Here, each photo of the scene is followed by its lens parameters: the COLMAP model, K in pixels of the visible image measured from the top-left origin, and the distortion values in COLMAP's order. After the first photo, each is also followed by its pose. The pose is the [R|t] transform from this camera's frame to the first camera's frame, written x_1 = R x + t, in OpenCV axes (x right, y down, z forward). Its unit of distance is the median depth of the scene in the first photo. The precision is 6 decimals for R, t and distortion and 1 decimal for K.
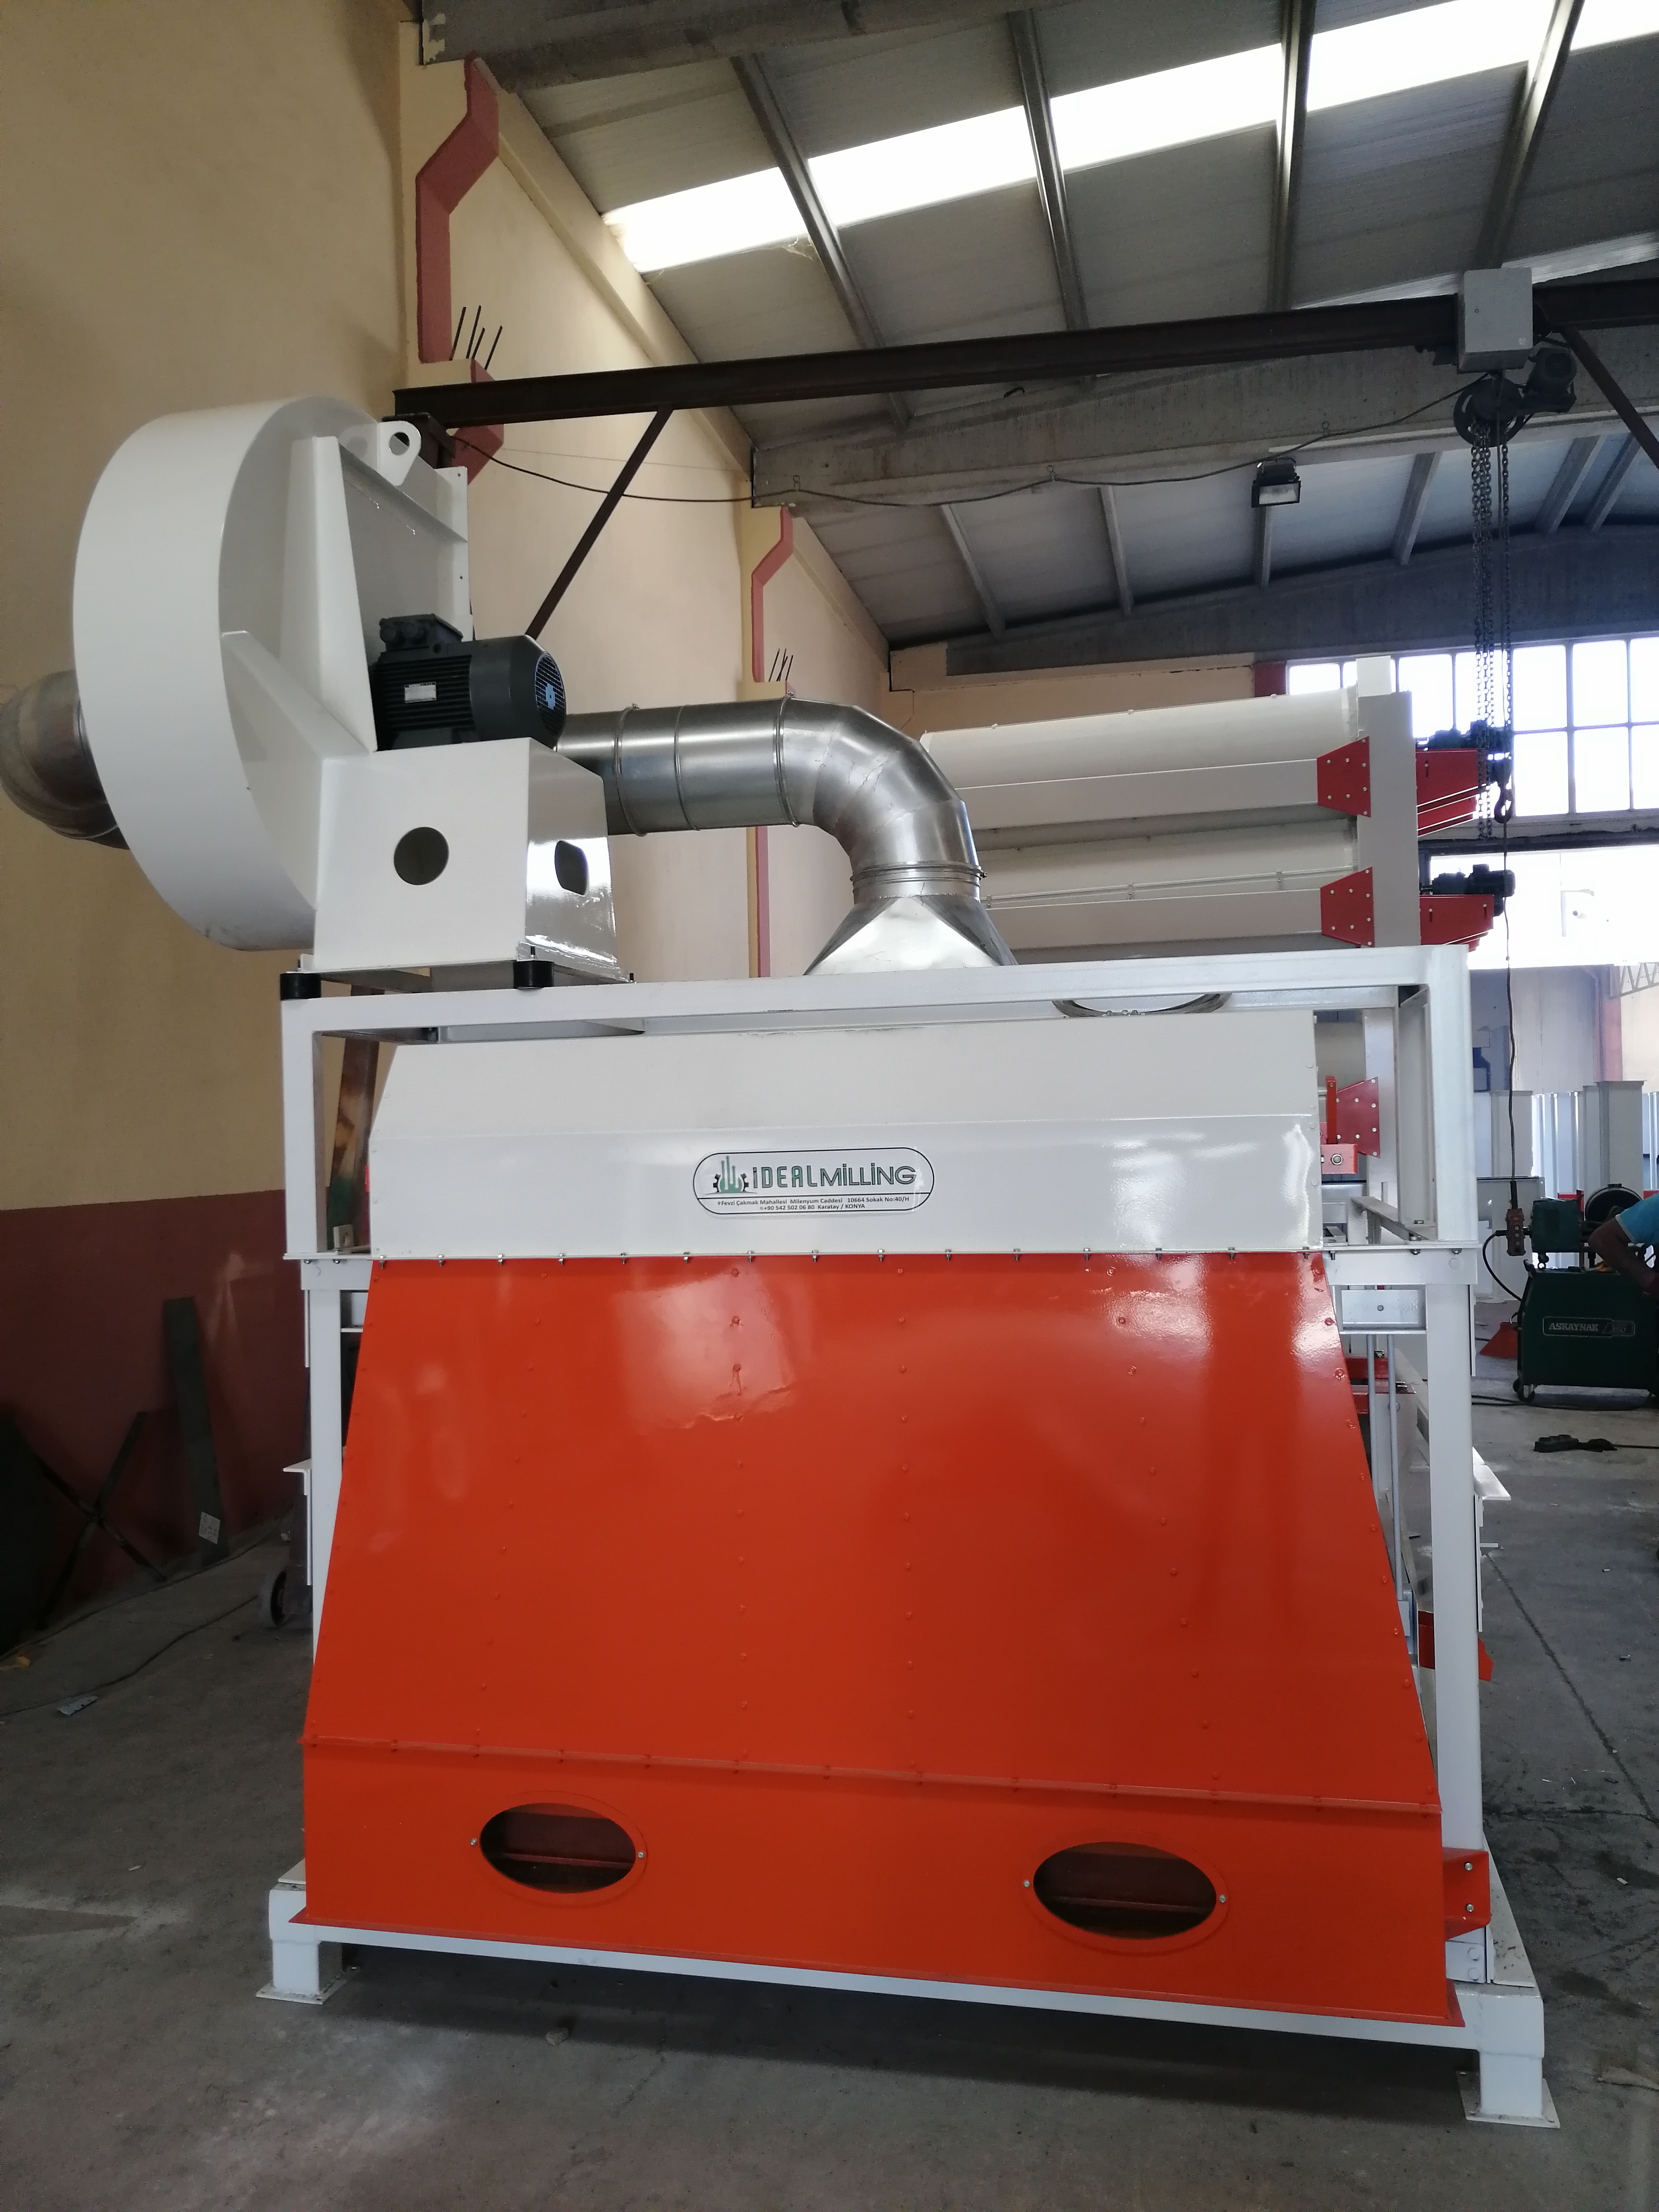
lens RADIAL K [[1710.4, 0, 819.2], [0, 1710.4, 1116.7], [0, 0, 1]] dist [0.033393, -0.036625]
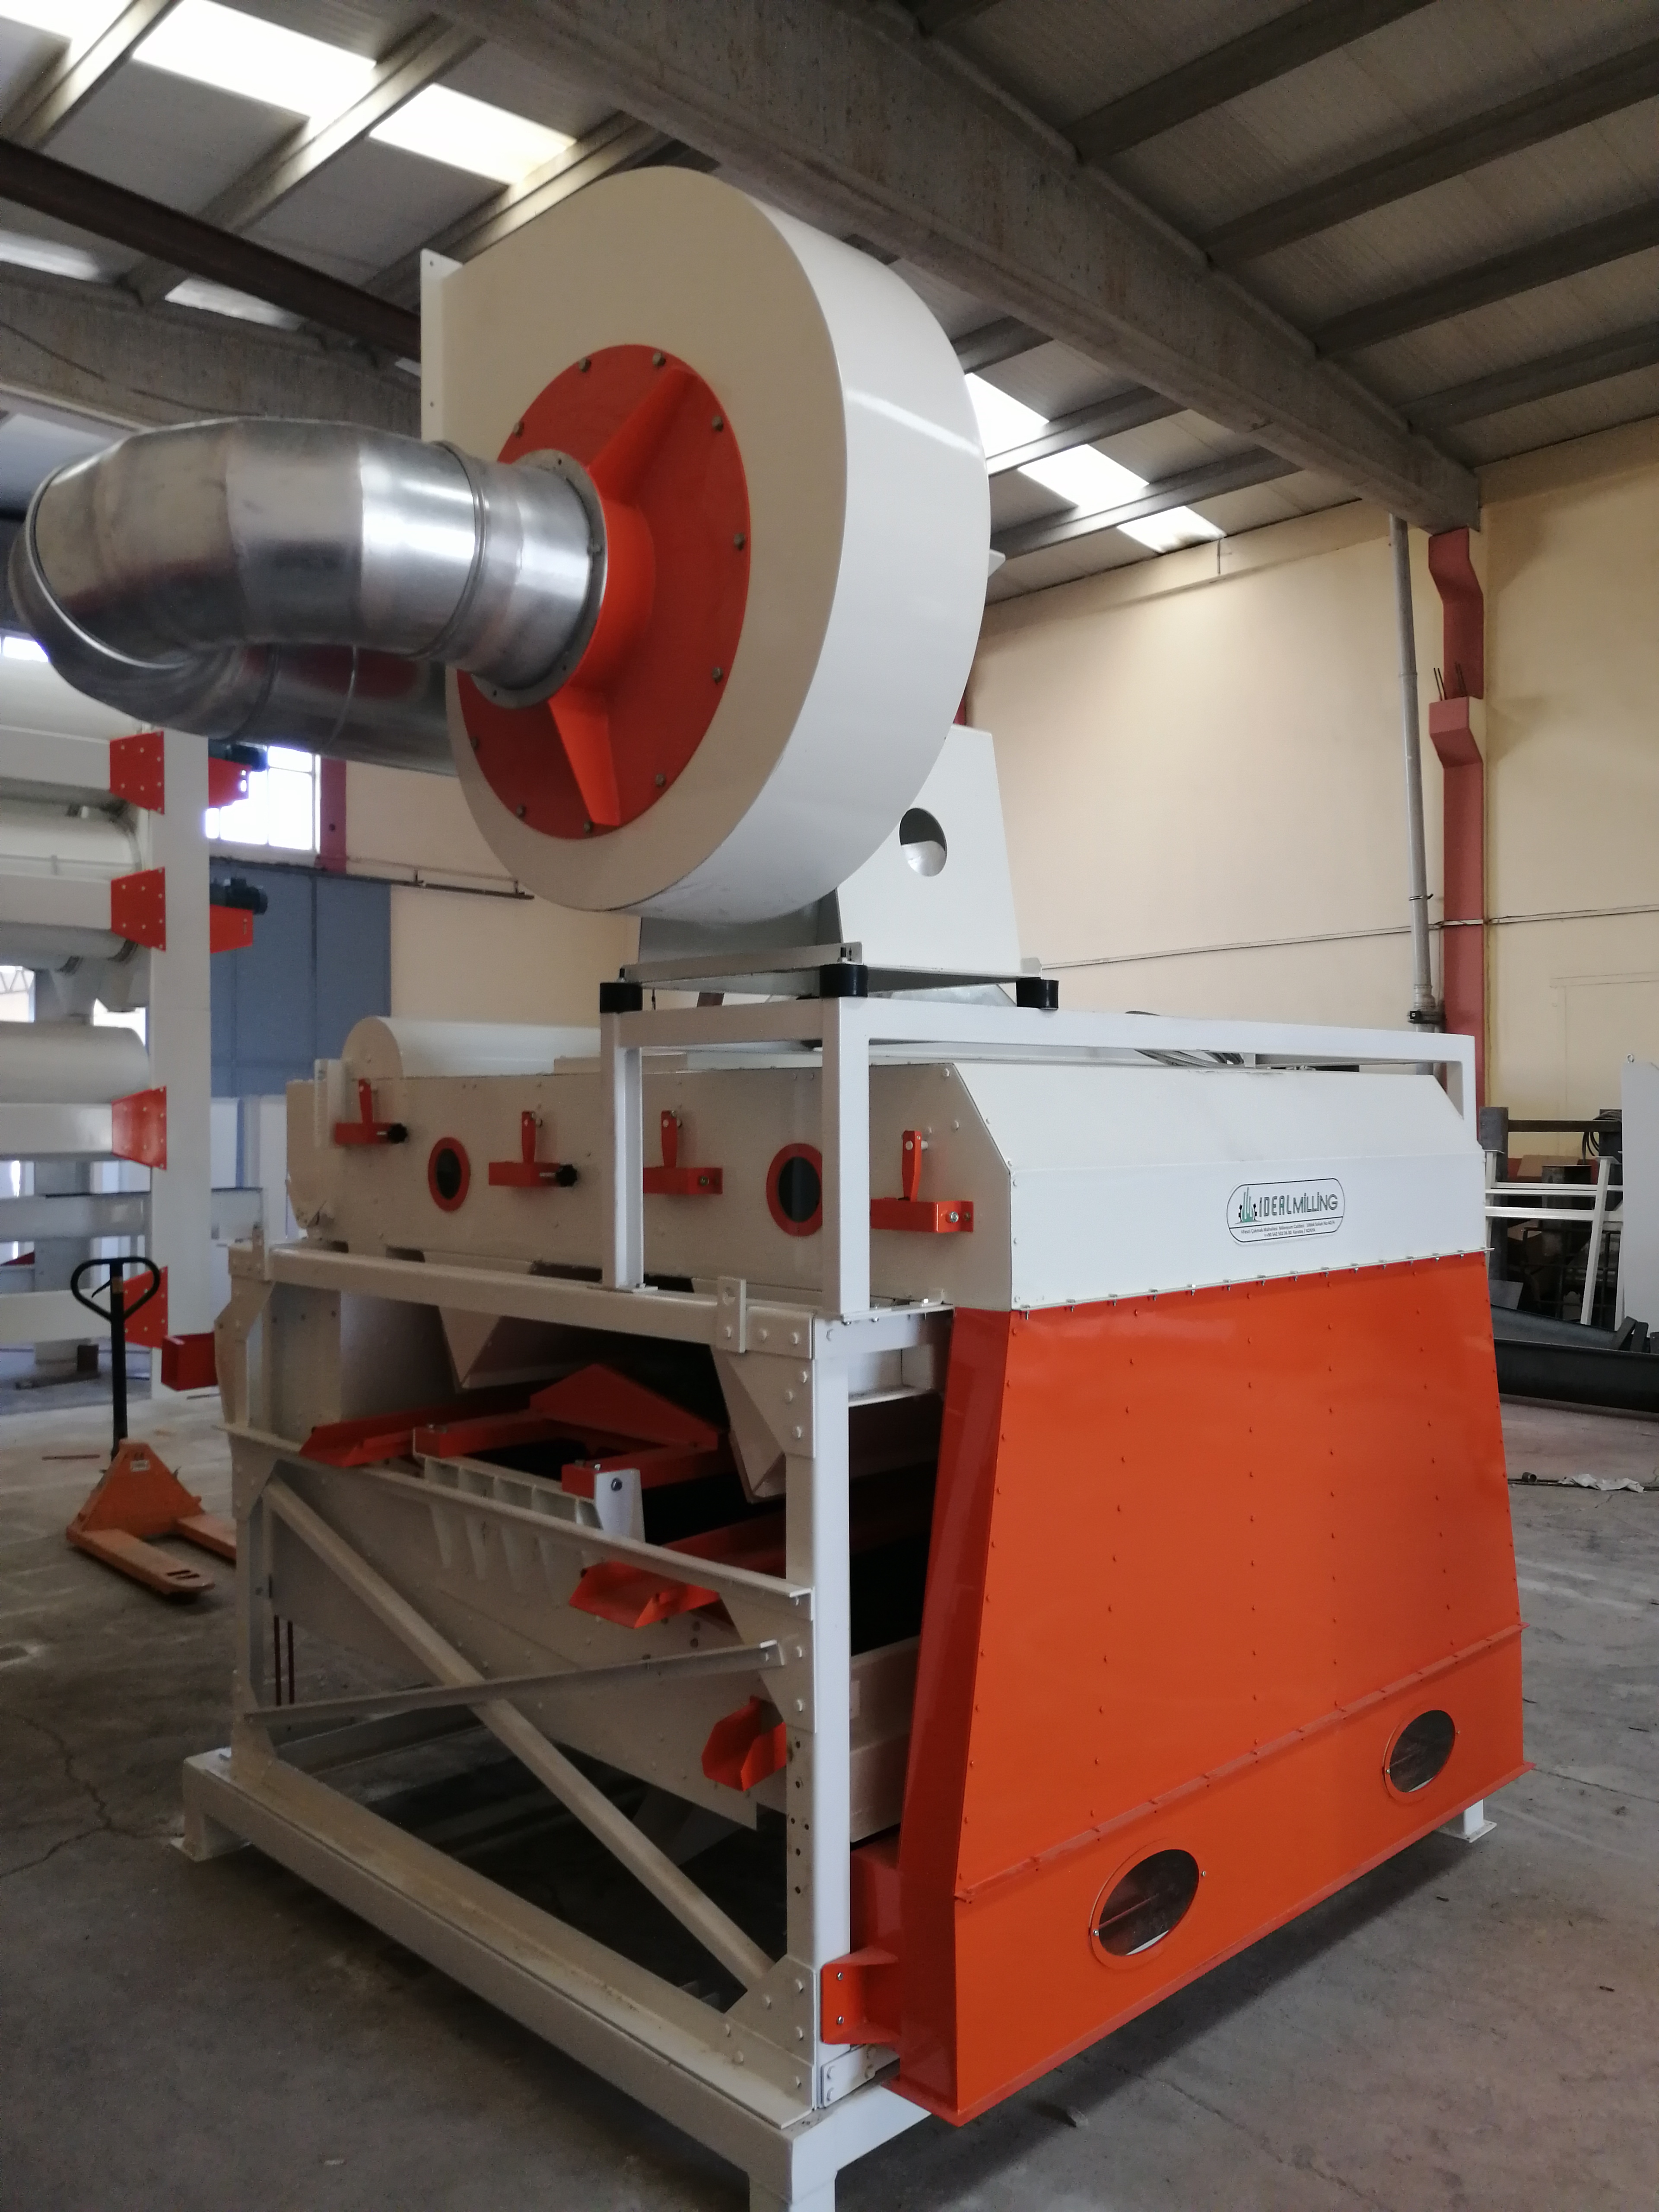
lens RADIAL K [[1710.4, 0, 819.2], [0, 1710.4, 1116.7], [0, 0, 1]] dist [0.033393, -0.036625]
pose [[0.537989, 0.020646, 0.842699, -1.092330], [-0.019242, 0.999740, -0.012209, -0.003025], [-0.842732, -0.009647, 0.538246, 0.644203]]
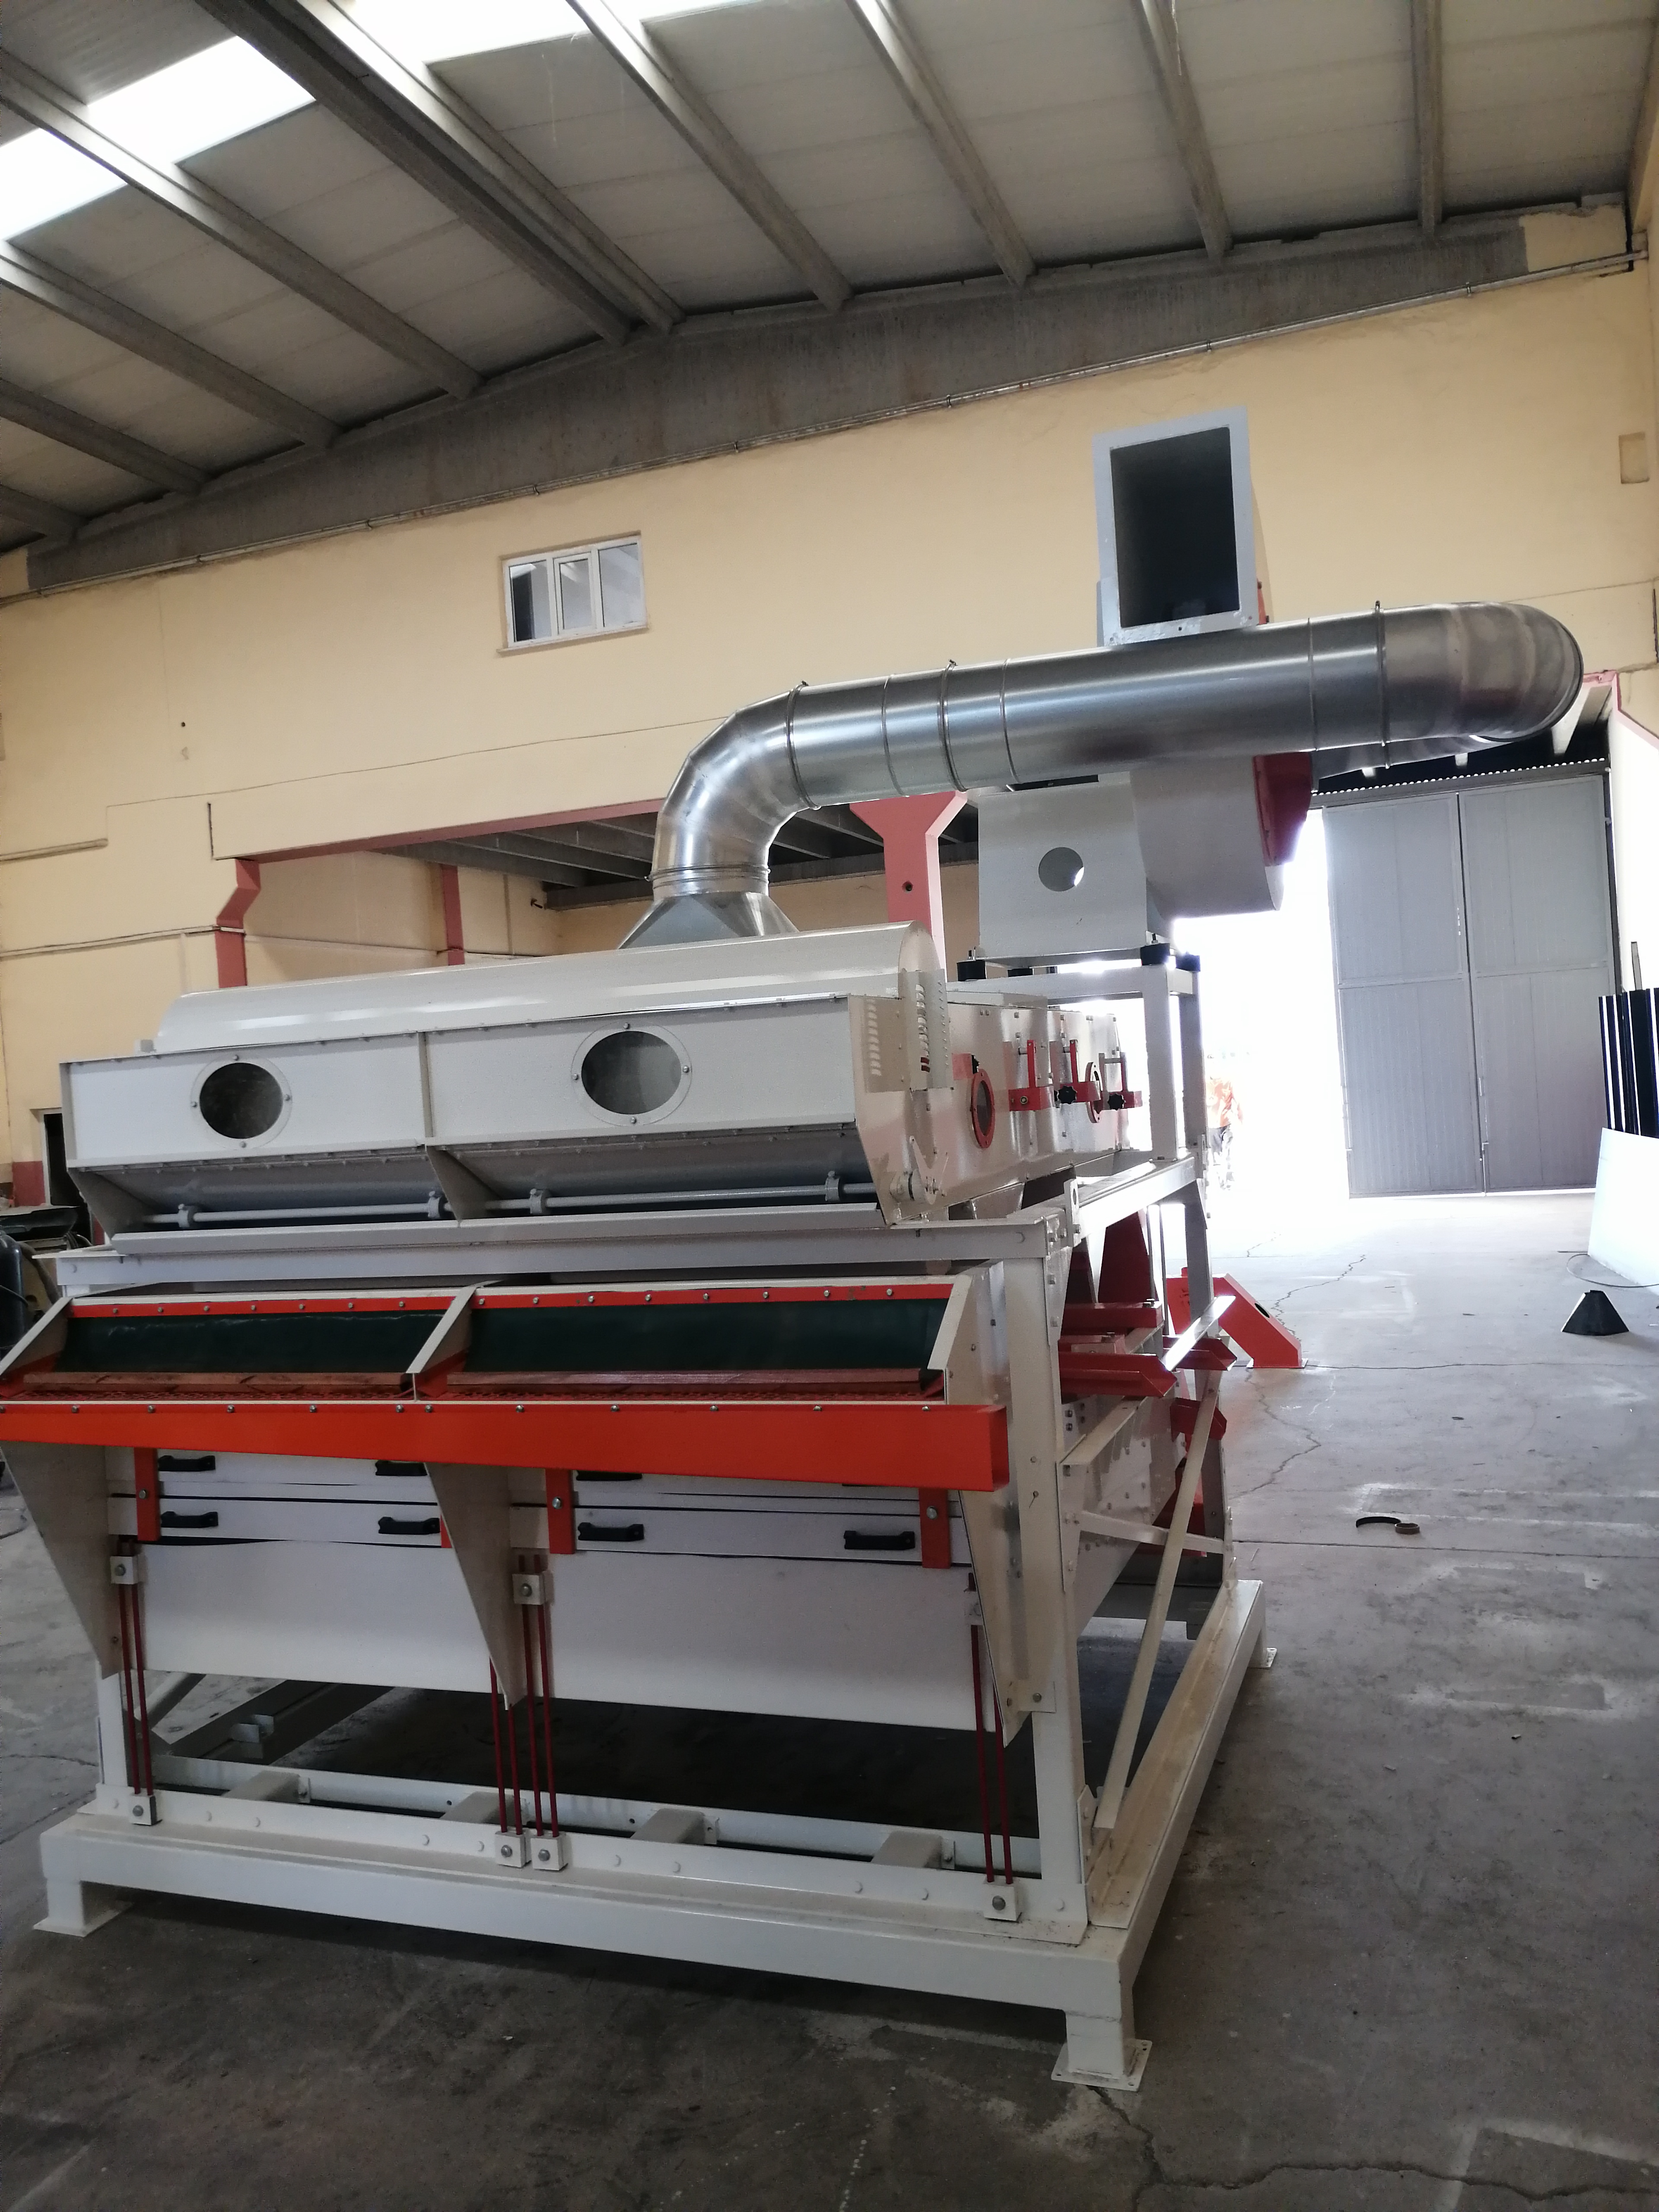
lens RADIAL K [[1707.4, 0, 834.0], [0, 1707.4, 1124.5], [0, 0, 1]] dist [0.032081, -0.037719]
pose [[-0.988780, 0.084342, 0.123290, -0.192363], [0.086015, 0.996259, 0.008300, 0.024027], [-0.122129, 0.018812, -0.992336, 2.764758]]
